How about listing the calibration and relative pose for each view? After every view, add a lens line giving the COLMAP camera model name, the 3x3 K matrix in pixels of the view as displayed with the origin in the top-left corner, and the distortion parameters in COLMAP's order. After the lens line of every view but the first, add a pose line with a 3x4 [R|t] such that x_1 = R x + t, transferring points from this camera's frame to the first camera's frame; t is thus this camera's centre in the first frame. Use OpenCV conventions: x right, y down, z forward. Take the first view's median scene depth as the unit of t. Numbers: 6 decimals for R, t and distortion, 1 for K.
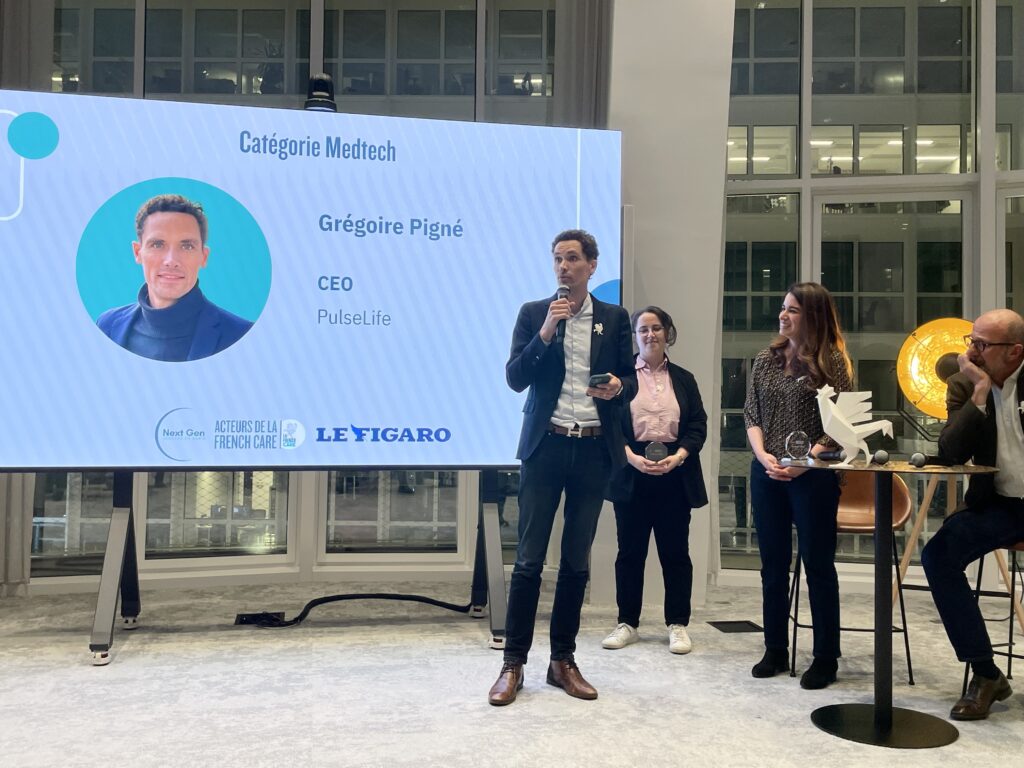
lens RADIAL K [[1016.8, 0, 515.4], [0, 1016.8, 359.5], [0, 0, 1]] dist [0.060792, 0.000000]
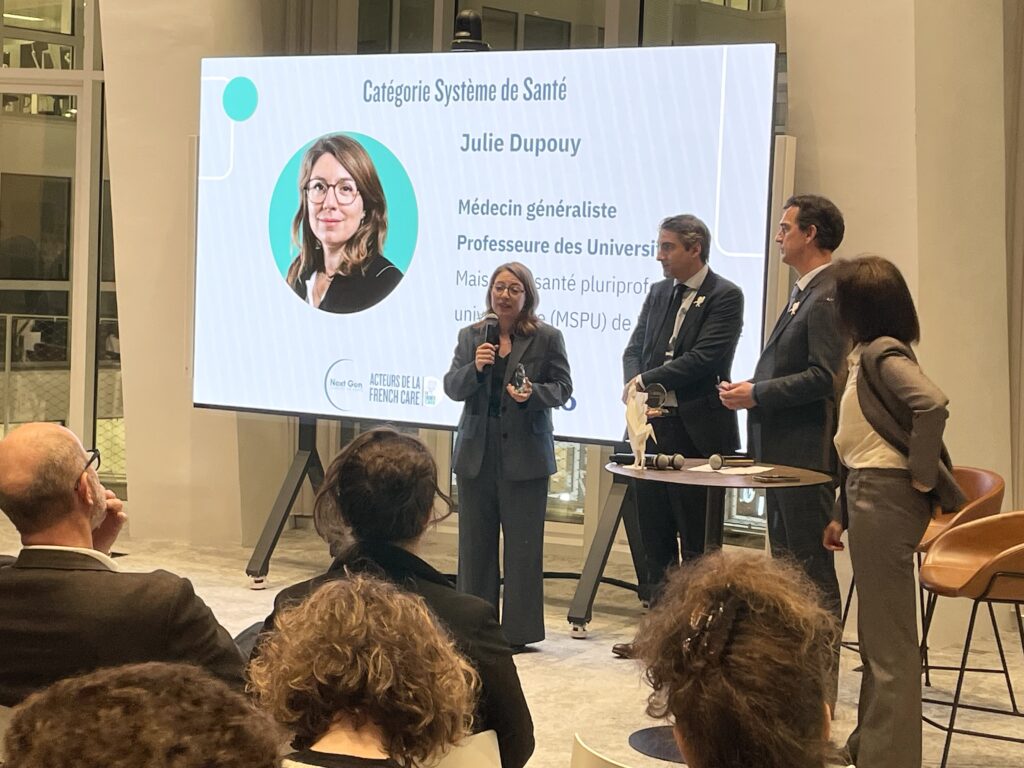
lens RADIAL K [[1871.8, 0, 507.9], [0, 1871.8, 376.2], [0, 0, 1]] dist [0.068751, 0.000000]
pose [[0.761089, 0.058611, -0.645994, 0.976024], [-0.000607, 0.995973, 0.089650, -0.100472], [0.648648, -0.067840, 0.758059, -0.302102]]
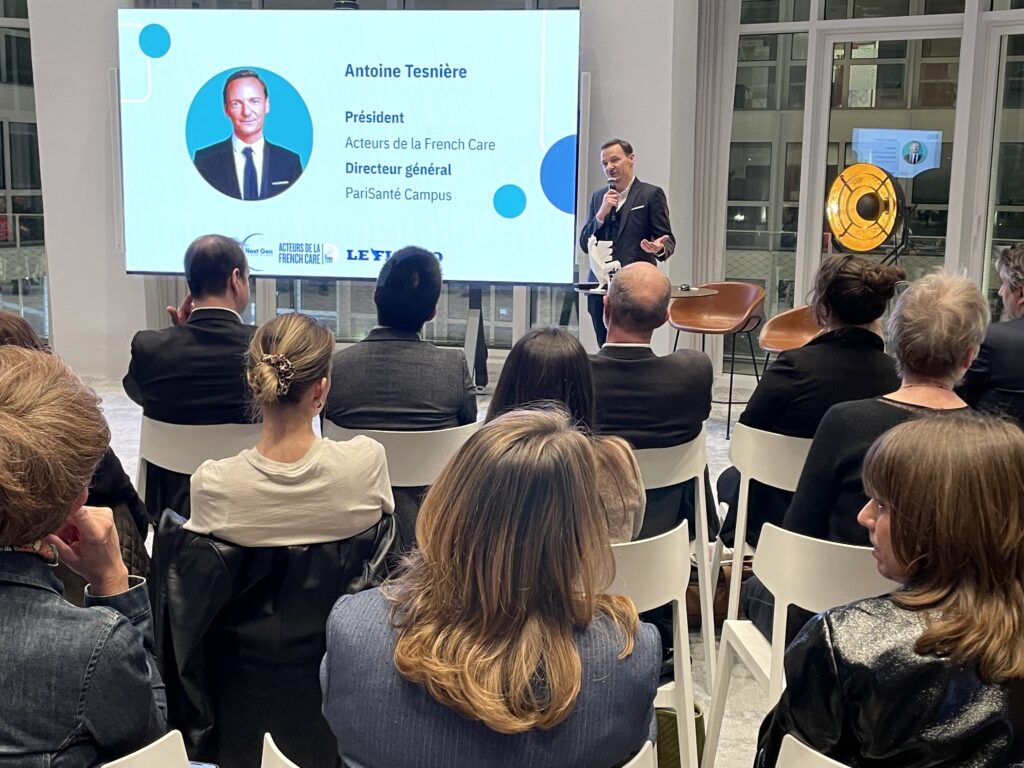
lens RADIAL K [[1273.1, 0, 510.5], [0, 1273.1, 365.2], [0, 0, 1]] dist [0.083544, 0.000000]
pose [[0.950806, 0.049354, -0.305829, 0.547804], [0.007276, 0.983397, 0.181319, -0.090217], [0.309700, -0.174625, 0.934661, -0.570926]]
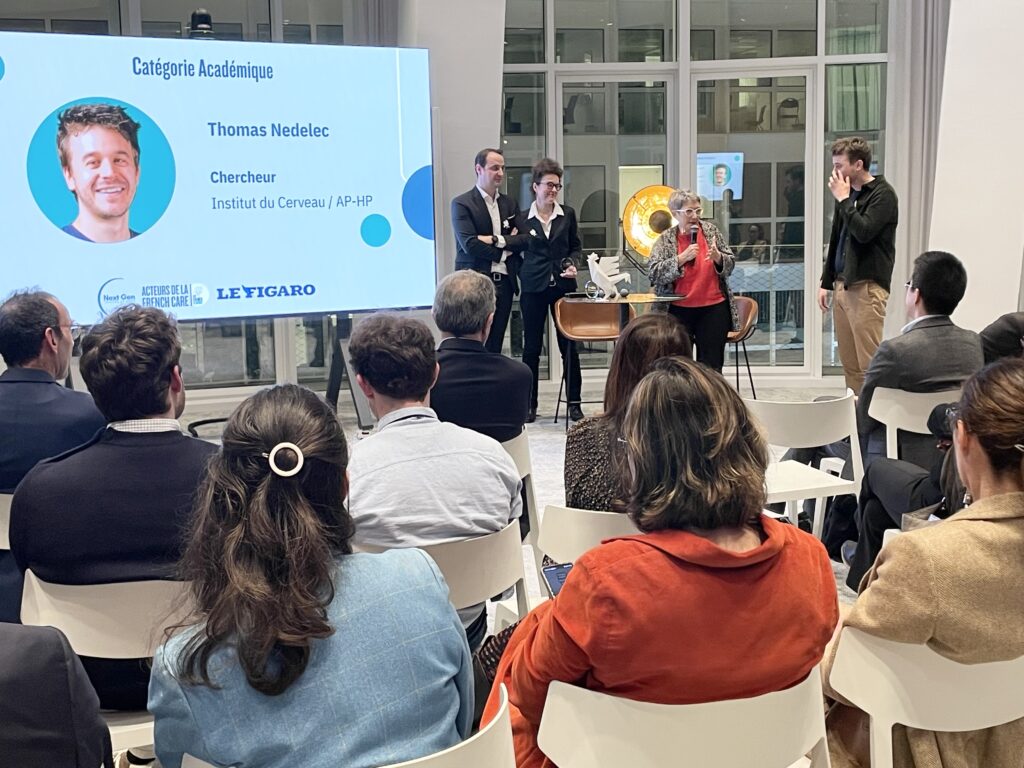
lens RADIAL K [[1398.9, 0, 516.5], [0, 1398.9, 382.4], [0, 0, 1]] dist [0.063369, 0.000000]
pose [[0.953735, -0.068101, 0.292834, -0.362112], [0.018672, 0.985545, 0.168384, -0.110989], [-0.300068, -0.155126, 0.941220, -0.833323]]
